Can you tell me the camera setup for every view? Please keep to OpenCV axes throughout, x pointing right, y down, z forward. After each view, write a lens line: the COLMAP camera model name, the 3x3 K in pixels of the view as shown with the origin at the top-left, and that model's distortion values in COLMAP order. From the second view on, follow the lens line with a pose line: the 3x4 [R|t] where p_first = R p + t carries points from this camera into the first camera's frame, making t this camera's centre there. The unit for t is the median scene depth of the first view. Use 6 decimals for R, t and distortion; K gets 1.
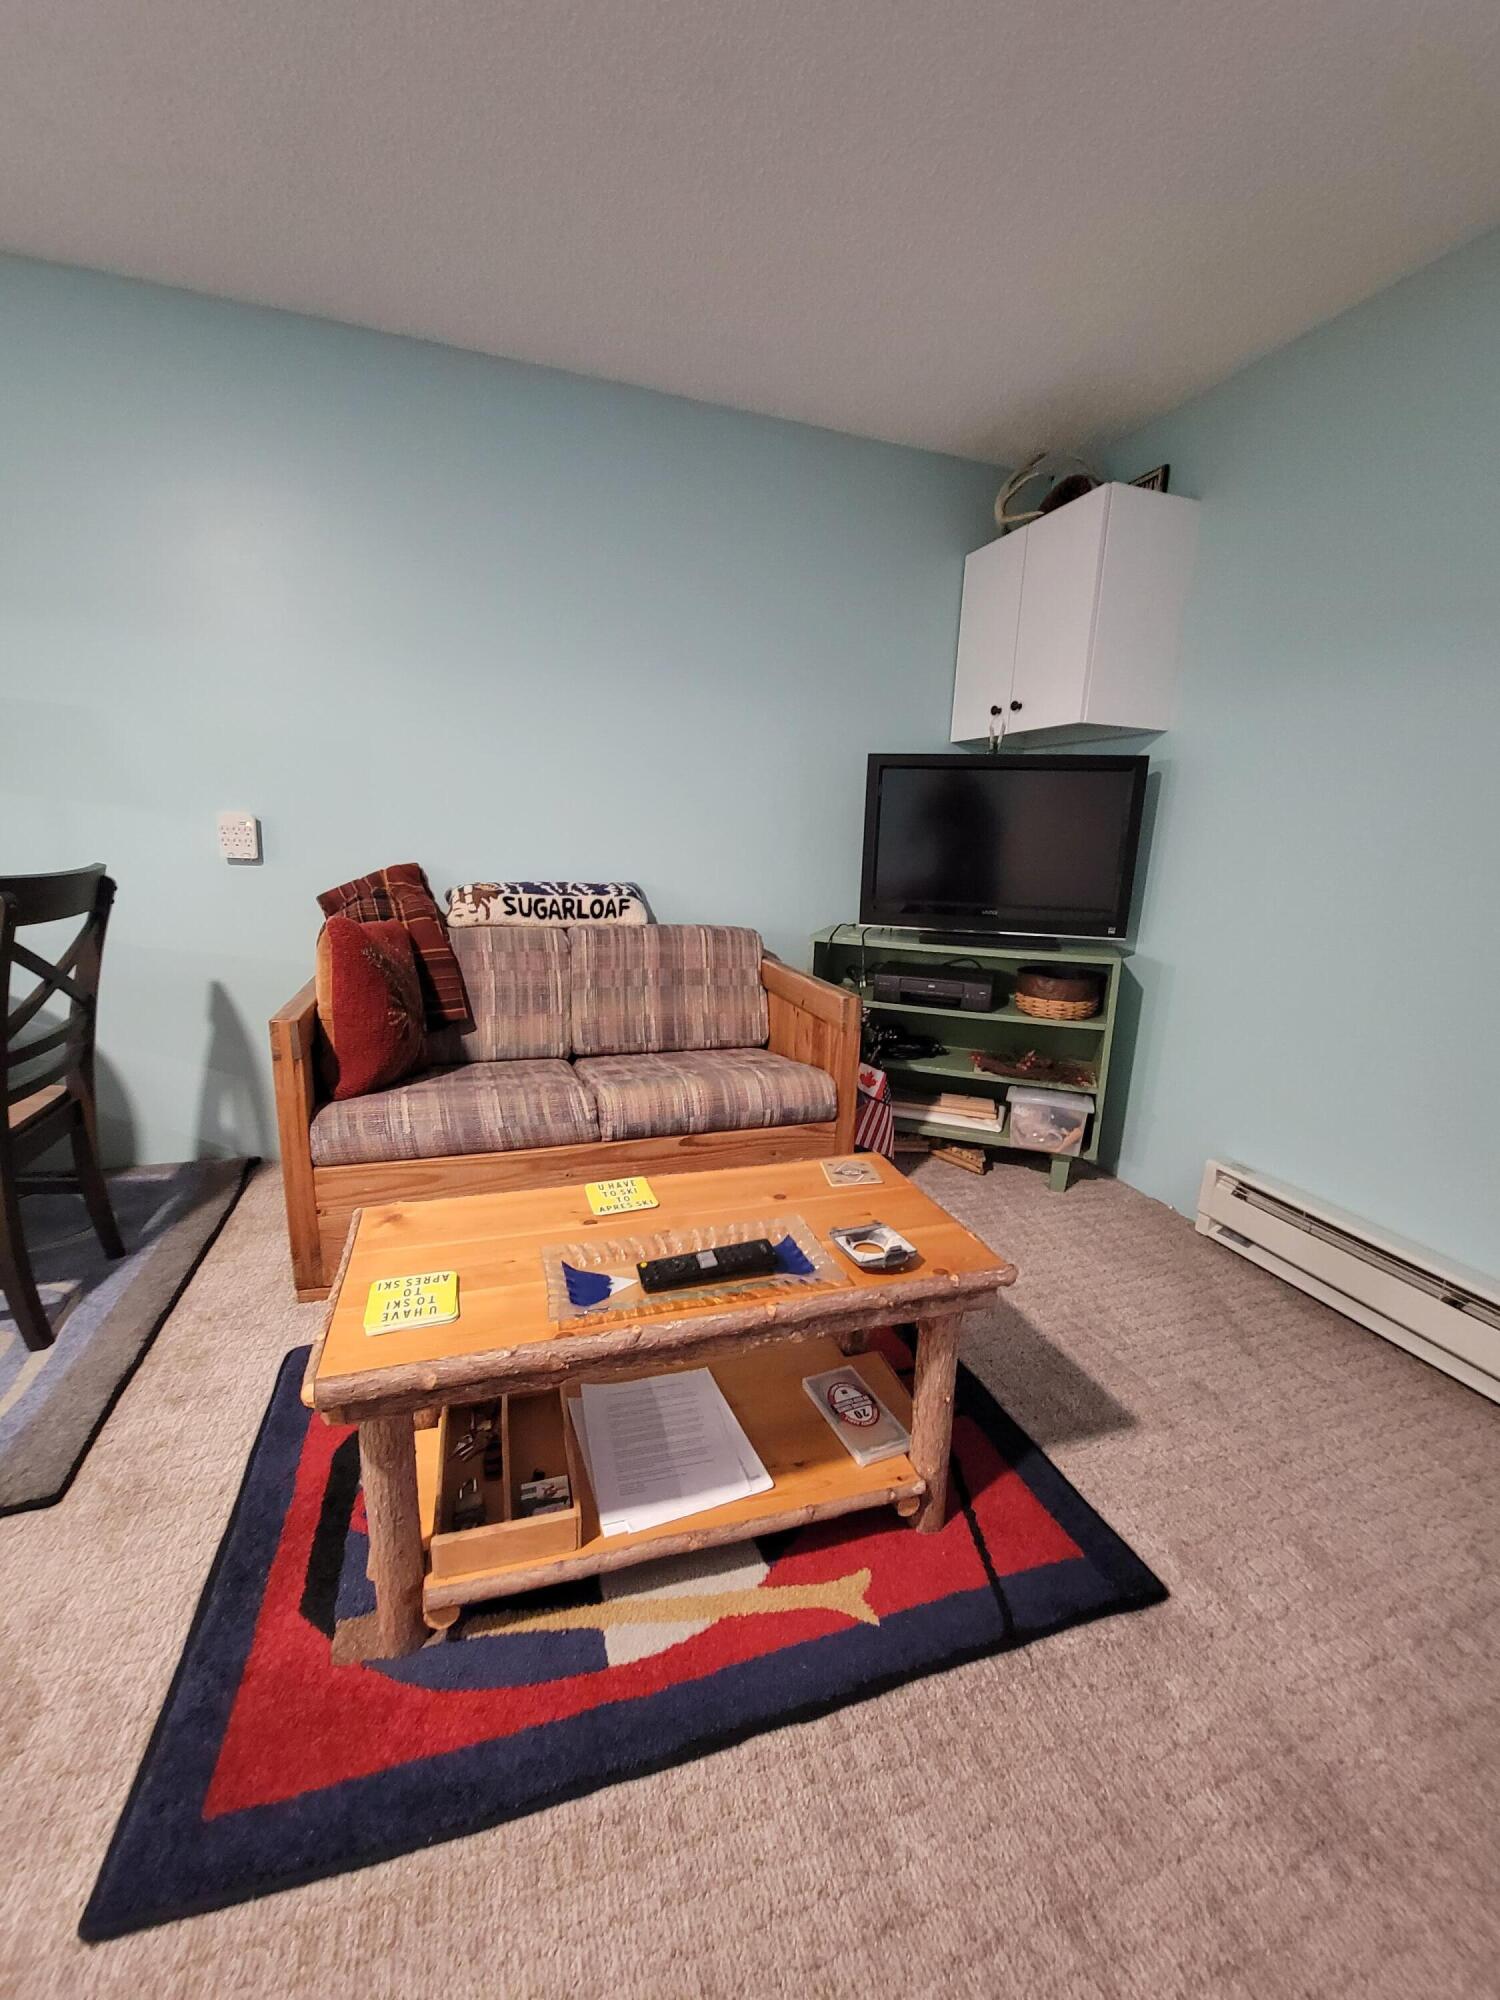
lens RADIAL K [[801.7, 0, 755.6], [0, 801.7, 1006.5], [0, 0, 1]] dist [-0.005207, -0.000103]
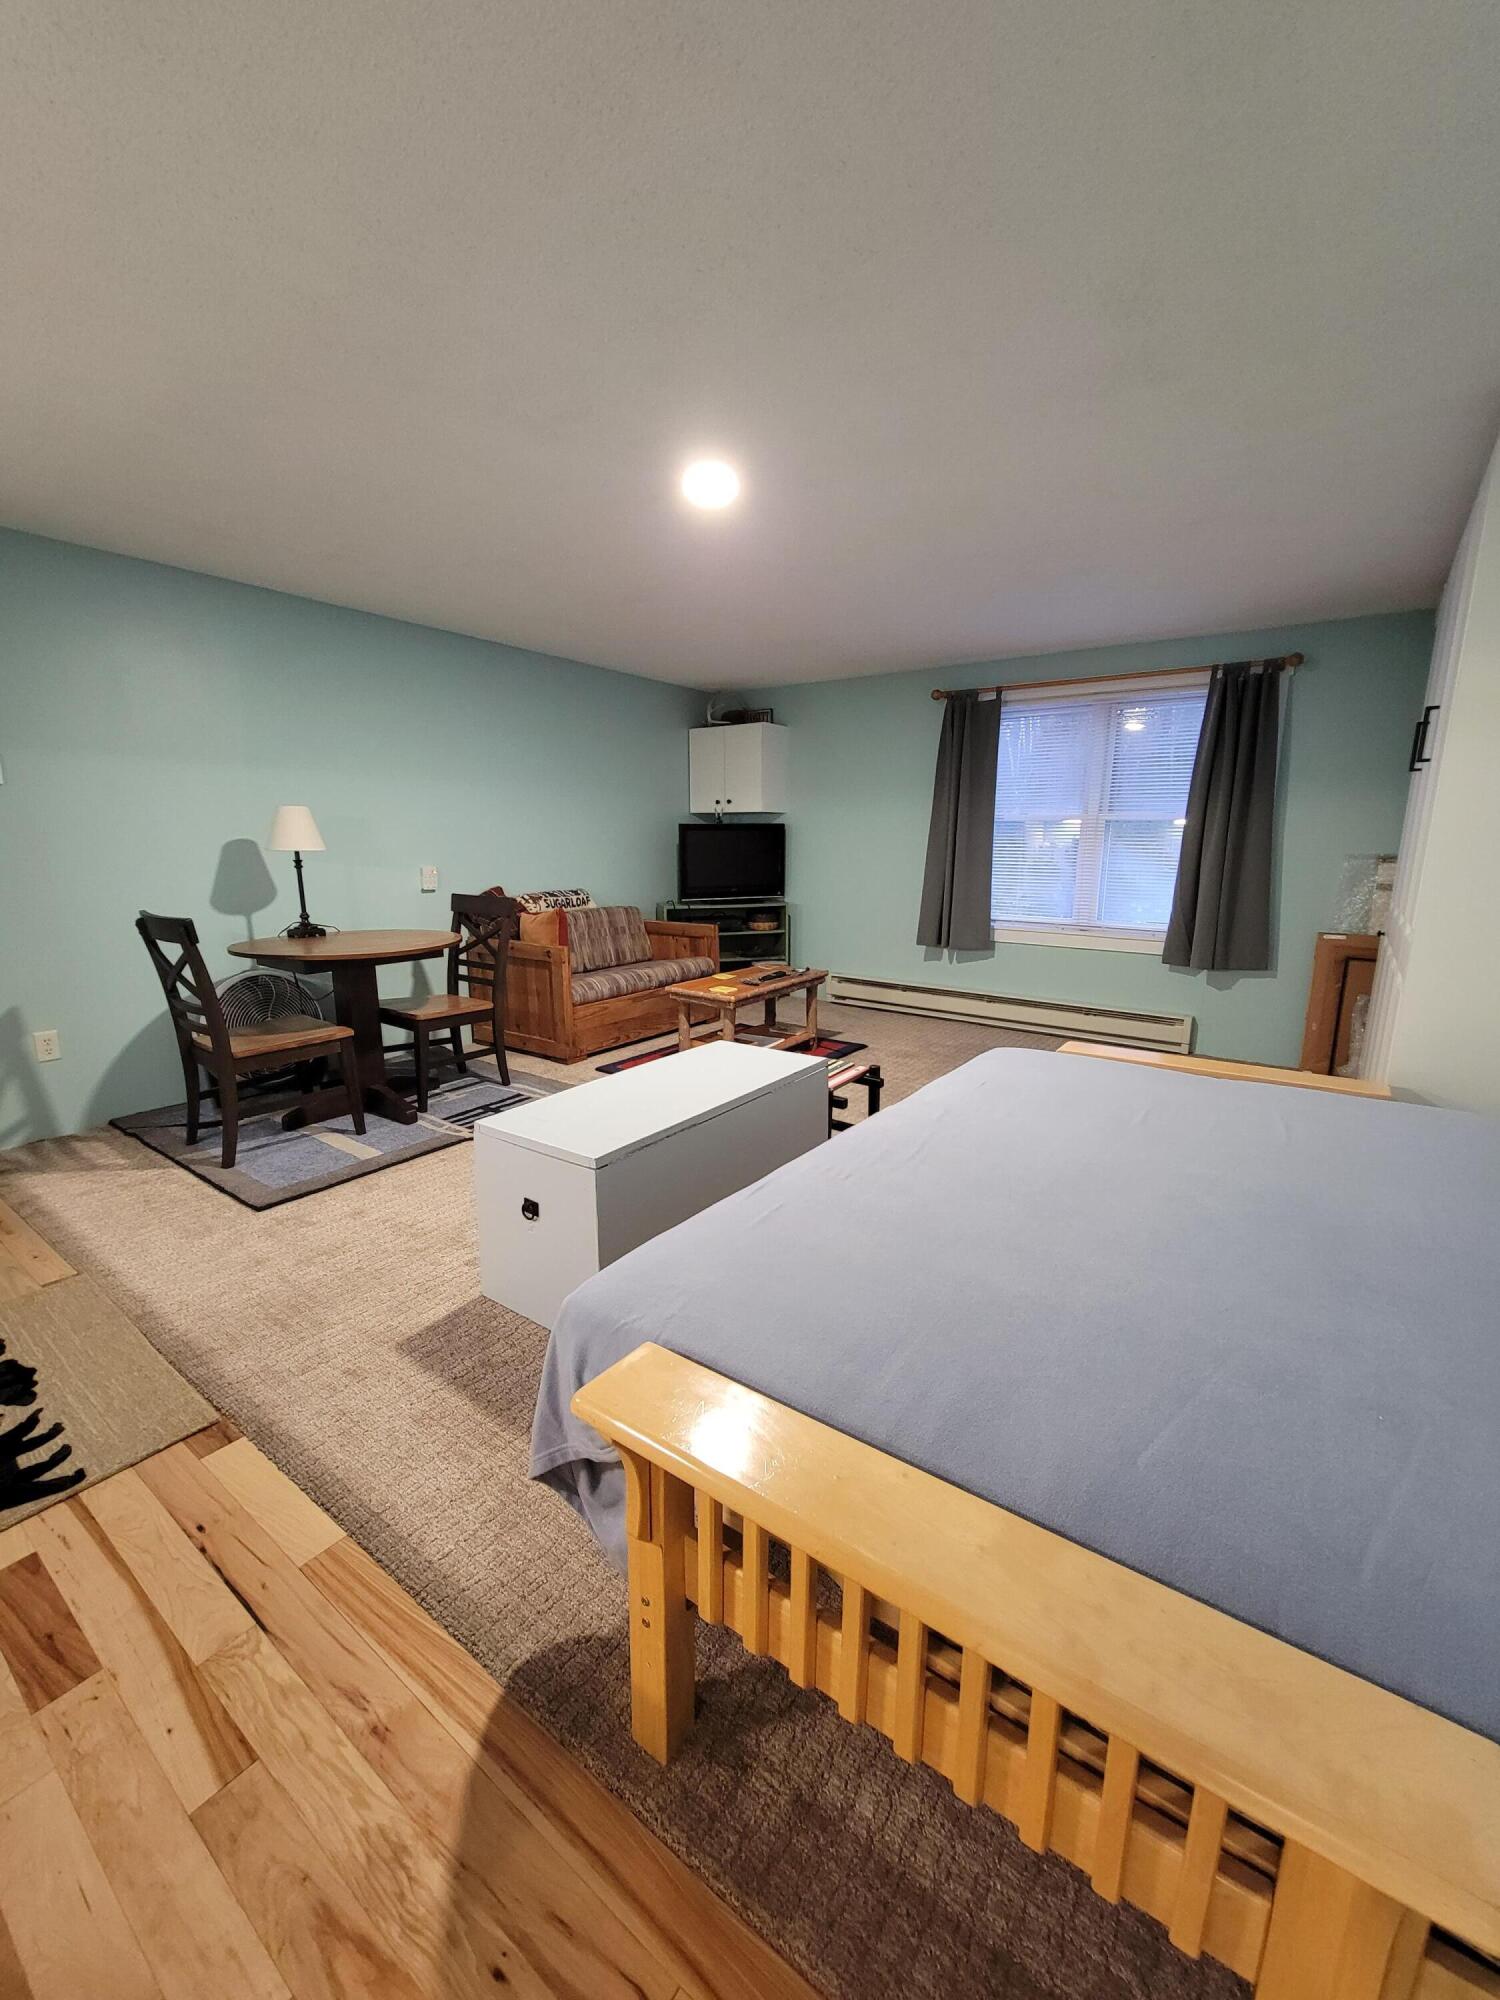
lens RADIAL K [[801.7, 0, 755.6], [0, 801.7, 1006.5], [0, 0, 1]] dist [-0.005207, -0.000103]
pose [[0.804417, -0.157729, 0.572744, -1.080145], [0.154974, 0.986442, 0.053997, 0.106462], [-0.573495, 0.045324, 0.817954, -0.965662]]
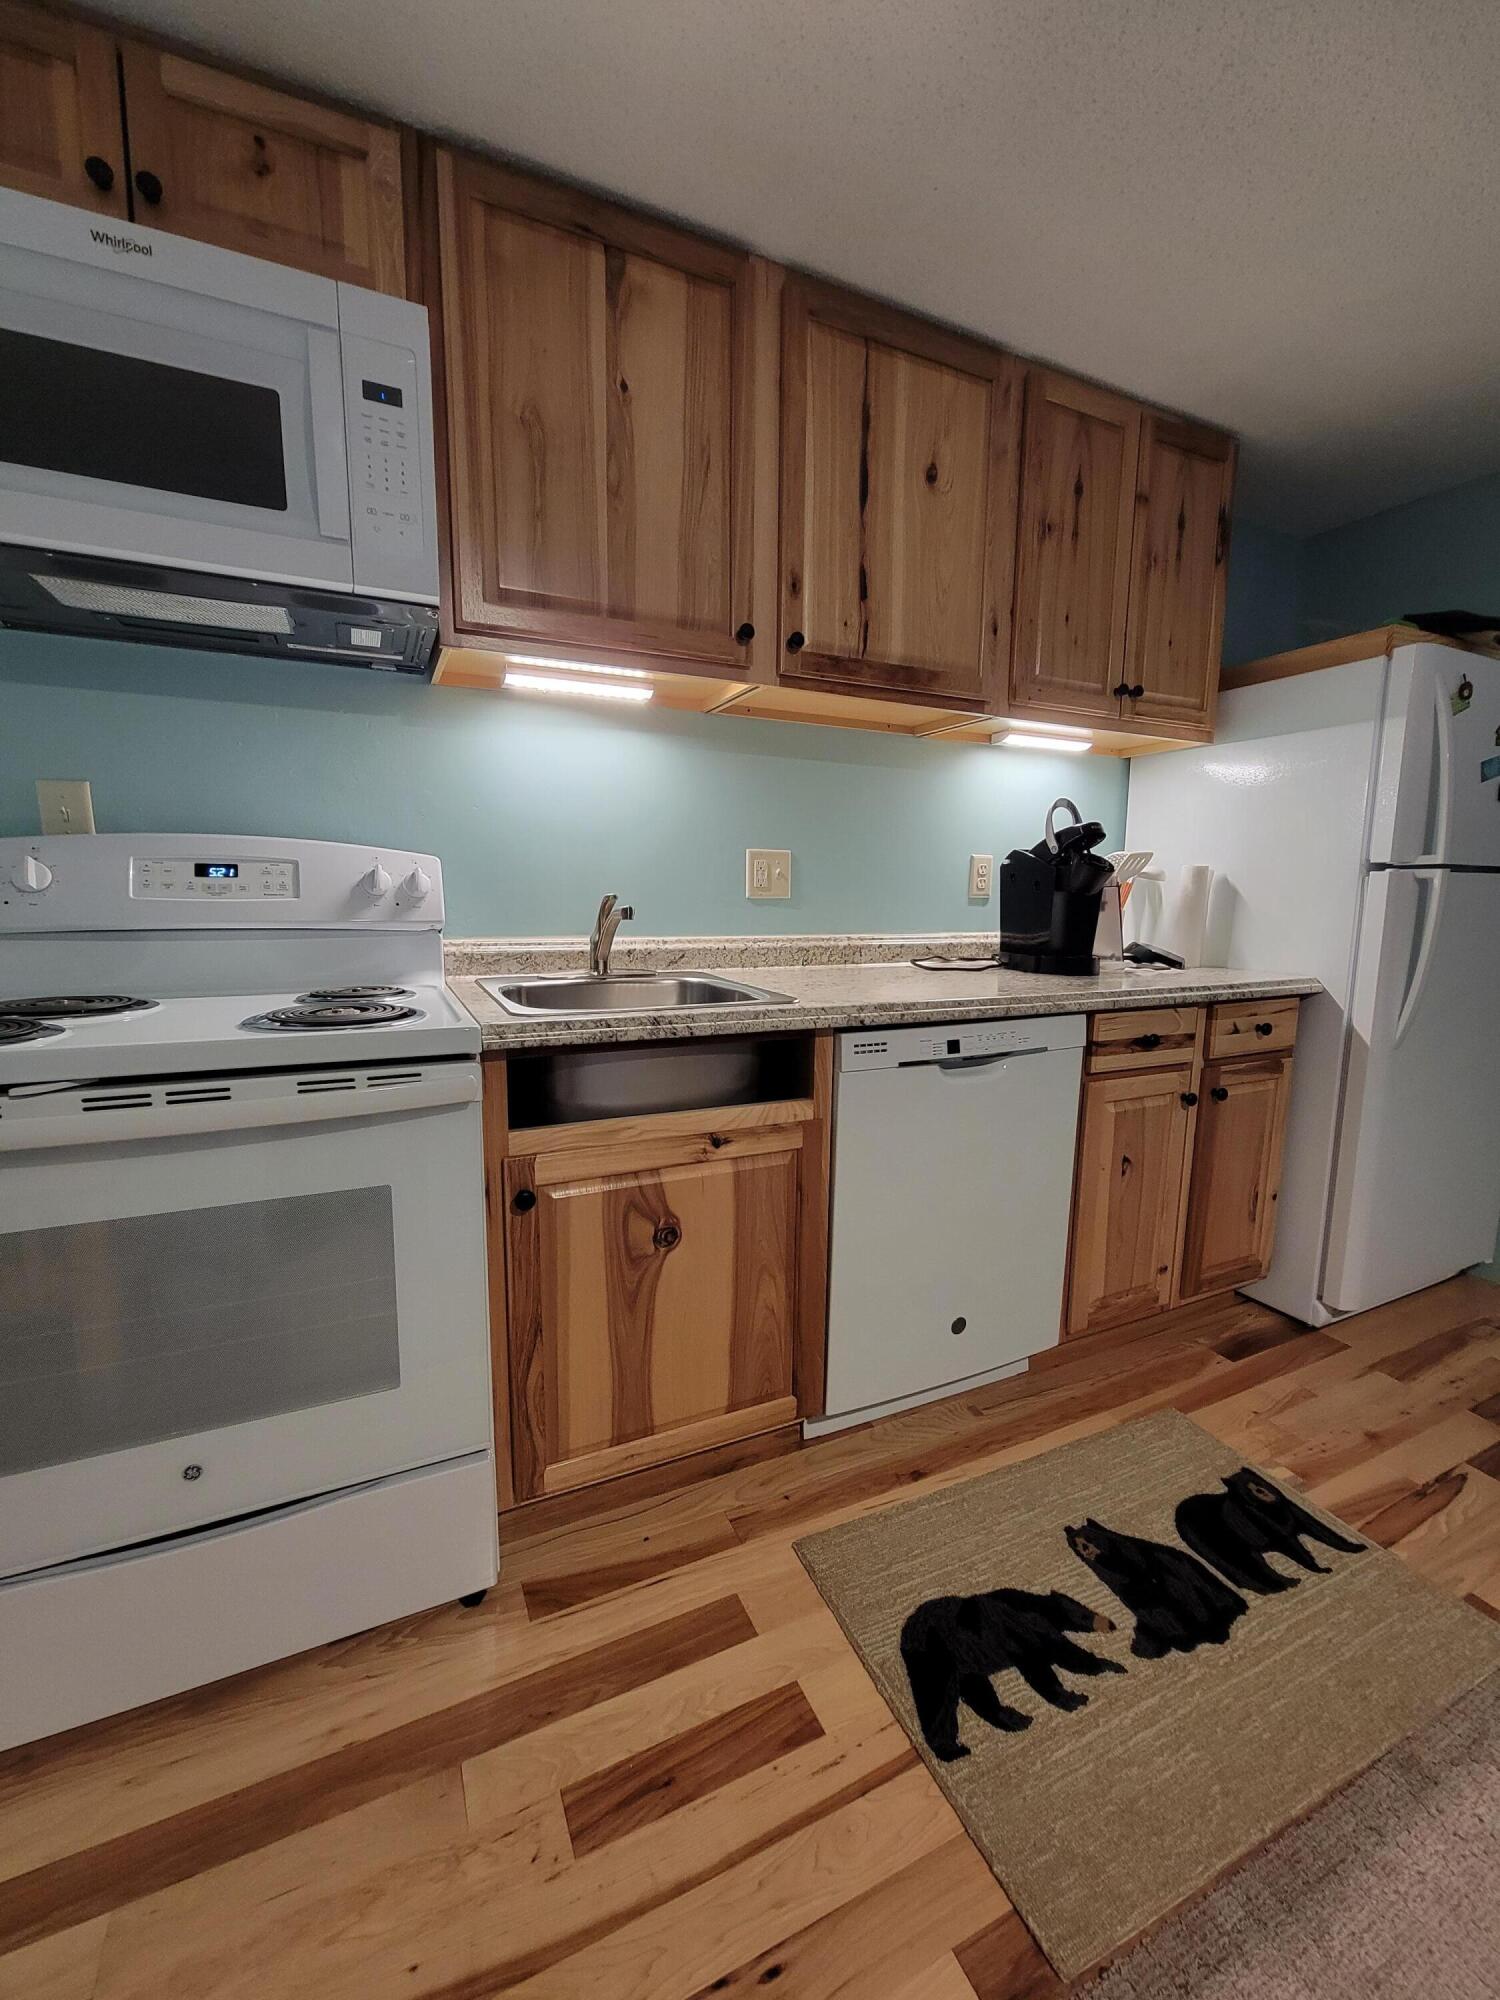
lens RADIAL K [[801.7, 0, 755.6], [0, 801.7, 1006.5], [0, 0, 1]] dist [-0.005207, -0.000103]
pose [[0.126837, 0.104425, -0.986412, -0.852072], [-0.214200, 0.973863, 0.075553, 0.024009], [0.968520, 0.201706, 0.145890, -0.416937]]
